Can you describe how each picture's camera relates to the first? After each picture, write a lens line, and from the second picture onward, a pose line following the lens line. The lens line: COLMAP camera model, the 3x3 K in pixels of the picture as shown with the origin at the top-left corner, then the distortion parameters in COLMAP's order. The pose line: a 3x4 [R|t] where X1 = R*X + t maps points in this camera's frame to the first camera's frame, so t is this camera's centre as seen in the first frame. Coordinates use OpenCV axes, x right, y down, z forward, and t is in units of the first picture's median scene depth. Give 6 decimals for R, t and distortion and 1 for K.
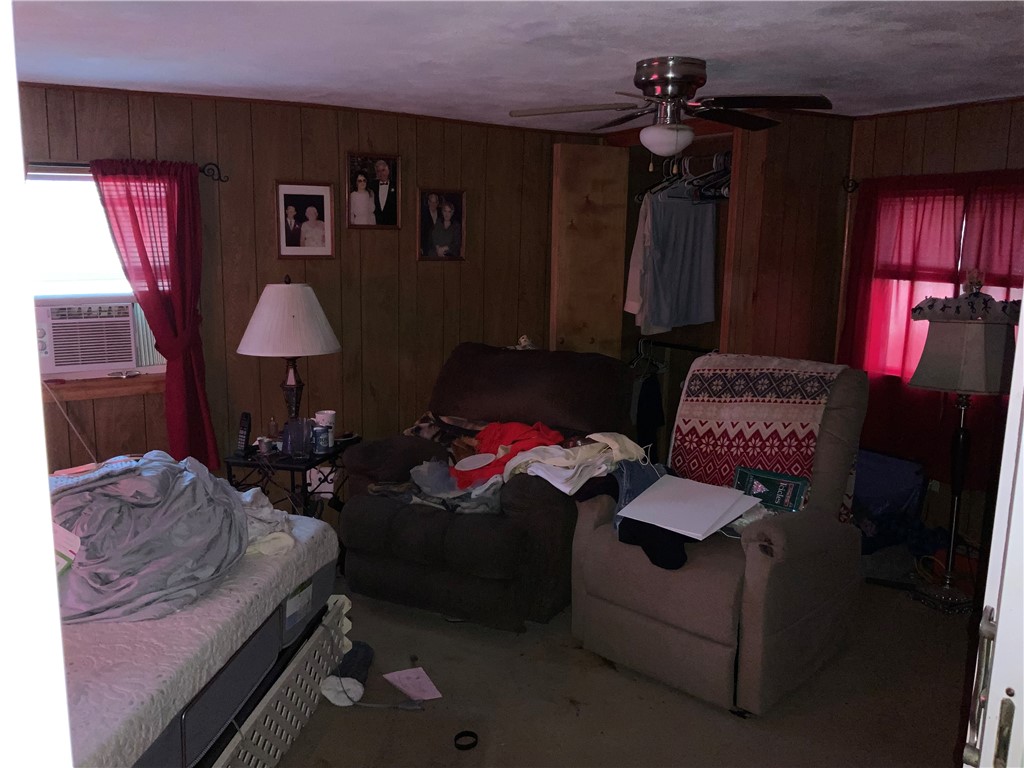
lens RADIAL K [[867.6, 0, 512.1], [0, 867.6, 384.0], [0, 0, 1]] dist [0.007224, -0.001985]
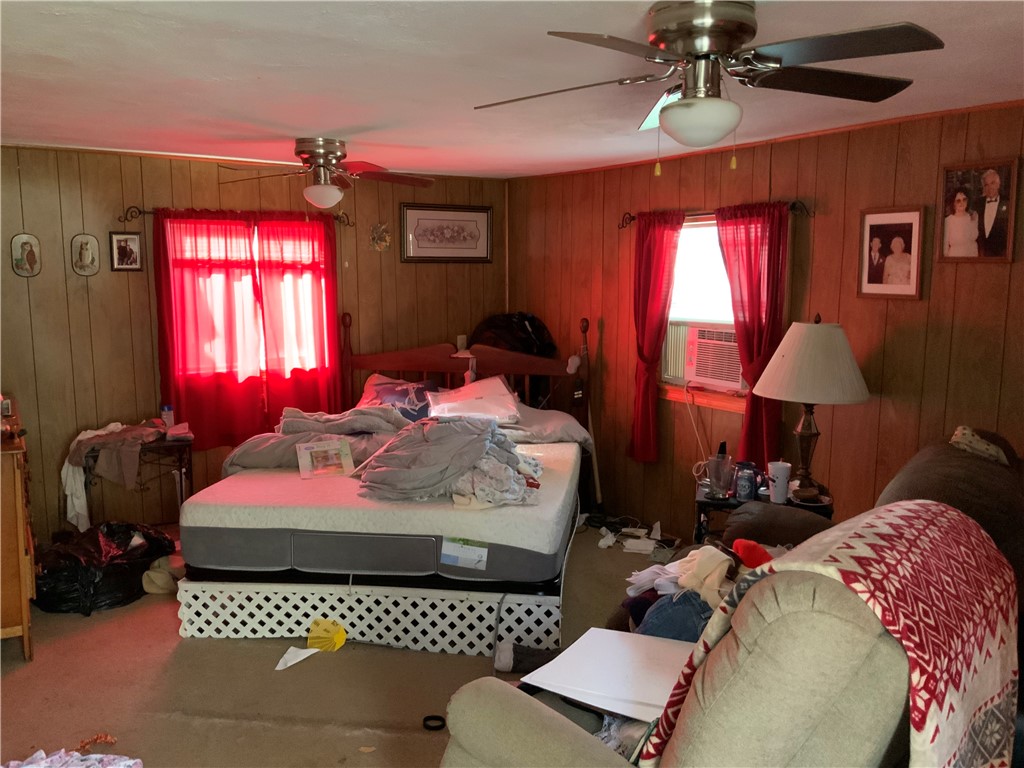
lens RADIAL K [[867.6, 0, 512.2], [0, 867.6, 385.5], [0, 0, 1]] dist [0.007224, -0.001985]
pose [[0.060412, 0.121711, -0.990725, 0.602123], [-0.170162, 0.979265, 0.109927, -0.091965], [0.983563, 0.161943, 0.079870, 0.585691]]
